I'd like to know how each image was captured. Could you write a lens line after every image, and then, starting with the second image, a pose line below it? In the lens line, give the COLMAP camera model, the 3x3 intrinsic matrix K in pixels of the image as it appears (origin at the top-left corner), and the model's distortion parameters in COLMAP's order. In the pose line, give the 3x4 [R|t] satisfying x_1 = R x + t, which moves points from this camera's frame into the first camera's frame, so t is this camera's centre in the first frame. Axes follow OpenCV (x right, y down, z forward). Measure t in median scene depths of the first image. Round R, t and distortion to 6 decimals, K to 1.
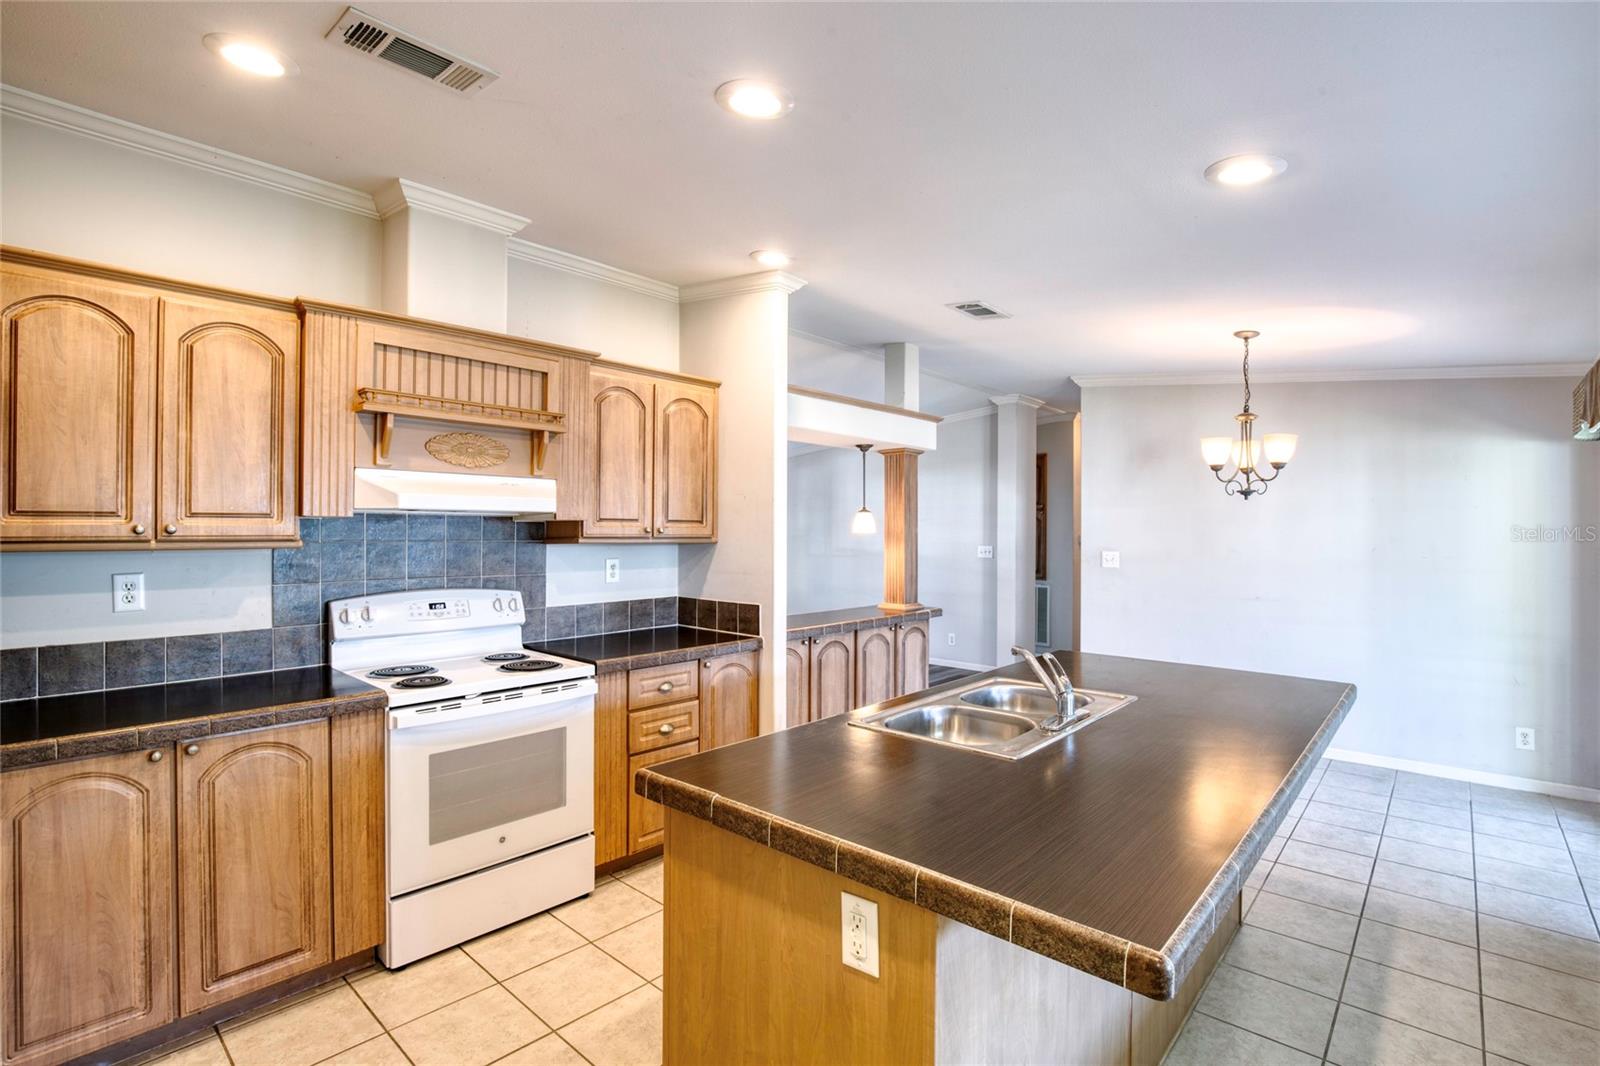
lens RADIAL K [[746.8, 0, 805.2], [0, 746.8, 530.9], [0, 0, 1]] dist [-0.002496, -0.000123]
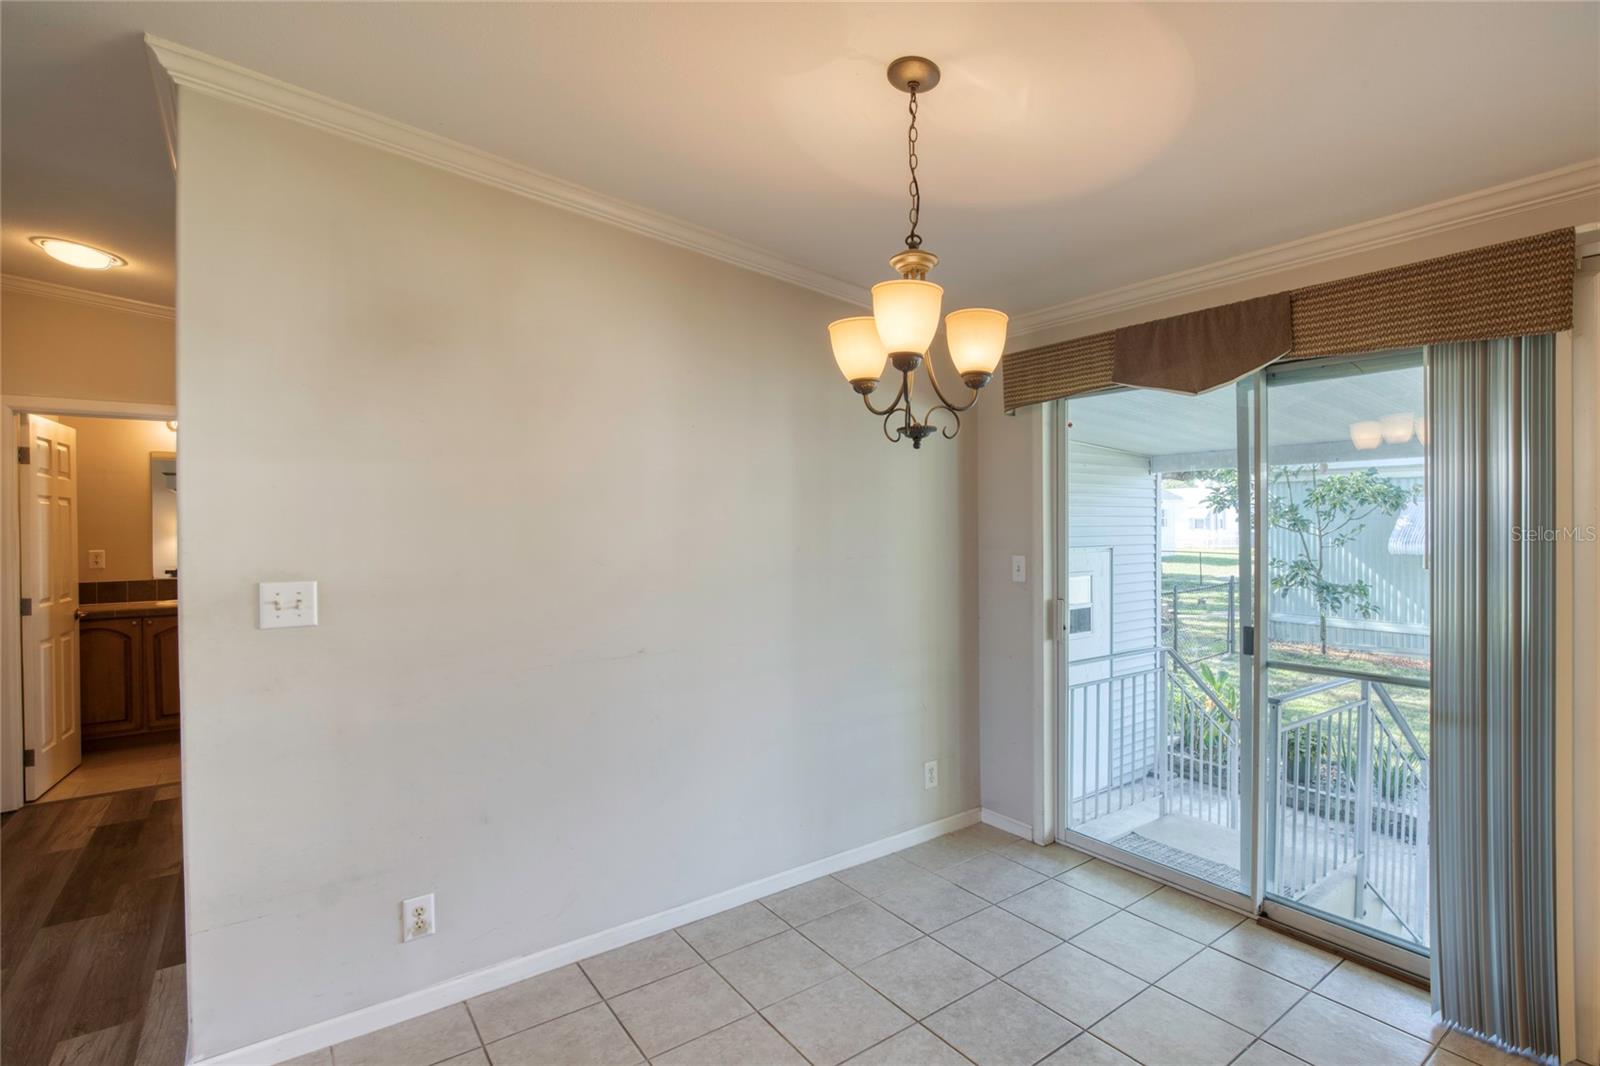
lens RADIAL K [[762.4, 0, 865.7], [0, 762.4, 530.2], [0, 0, 1]] dist [-0.015912, 0.000690]
pose [[0.173855, -0.015189, 0.984654, 0.160325], [0.006414, 0.999877, 0.014291, -0.000584], [-0.984750, 0.003831, 0.173931, 1.066435]]
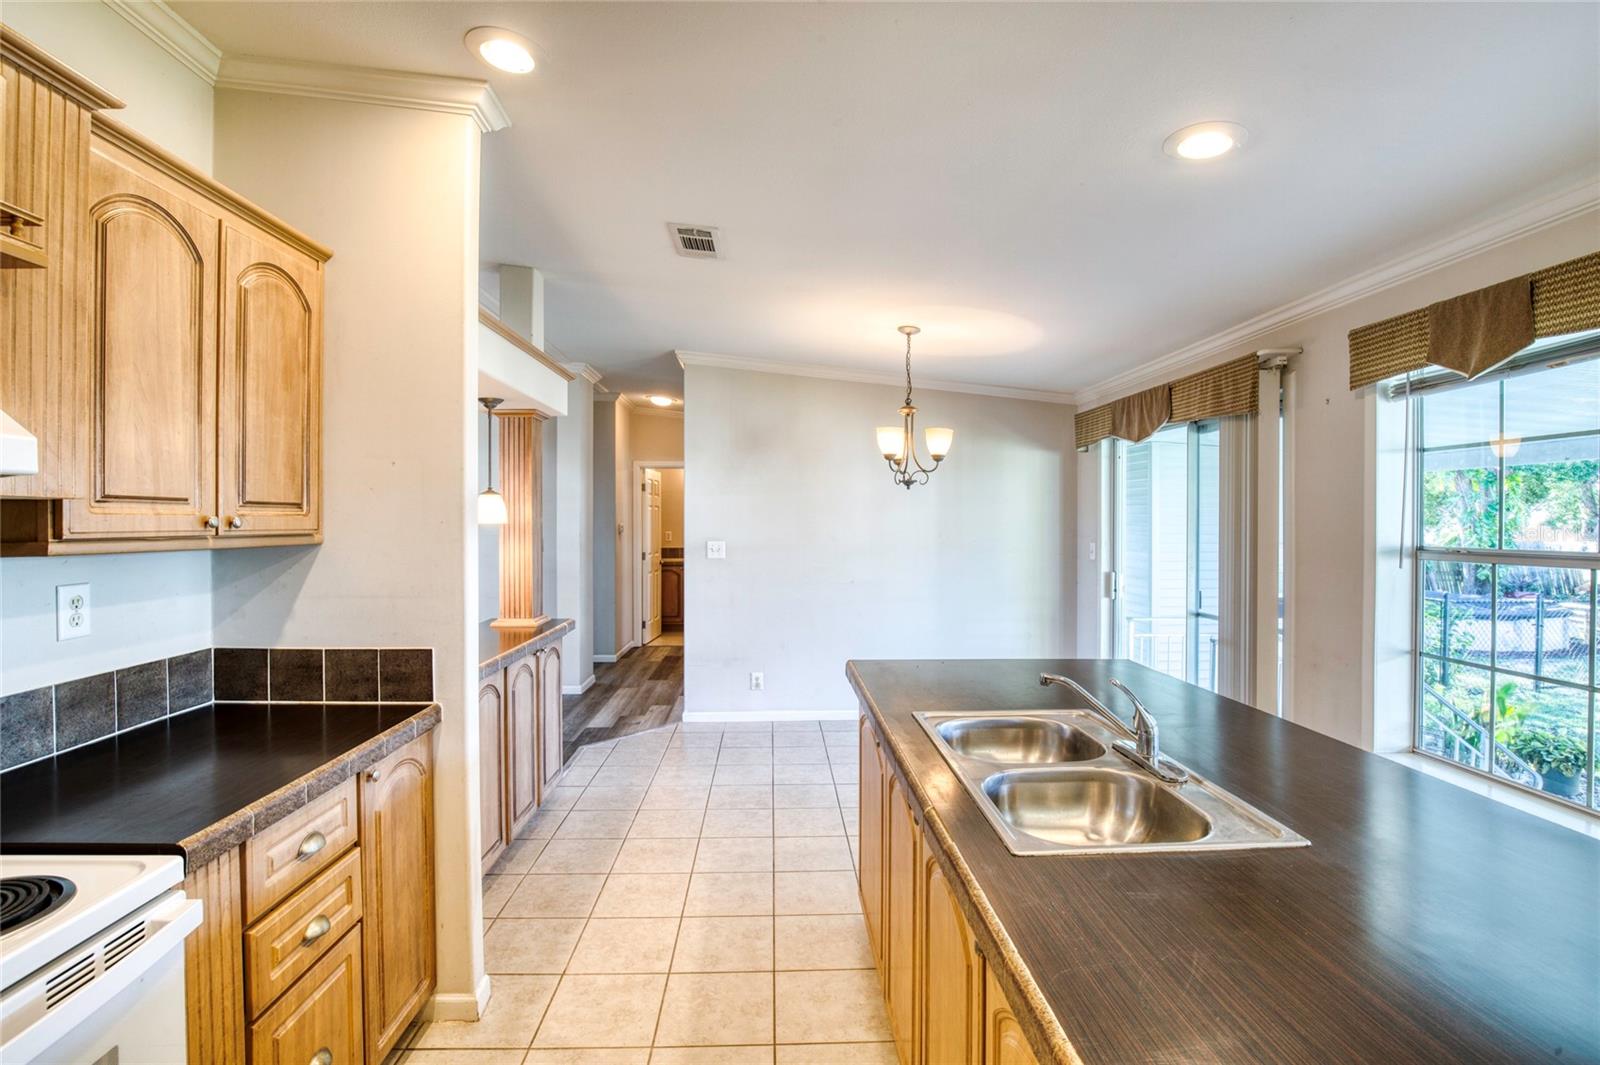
lens RADIAL K [[735.1, 0, 794.2], [0, 735.1, 527.9], [0, 0, 1]] dist [-0.018482, -0.000066]
pose [[0.724731, -0.011179, 0.688941, -0.261287], [0.003079, 0.999911, 0.012985, -0.001946], [-0.689025, -0.007289, 0.724701, 0.409921]]
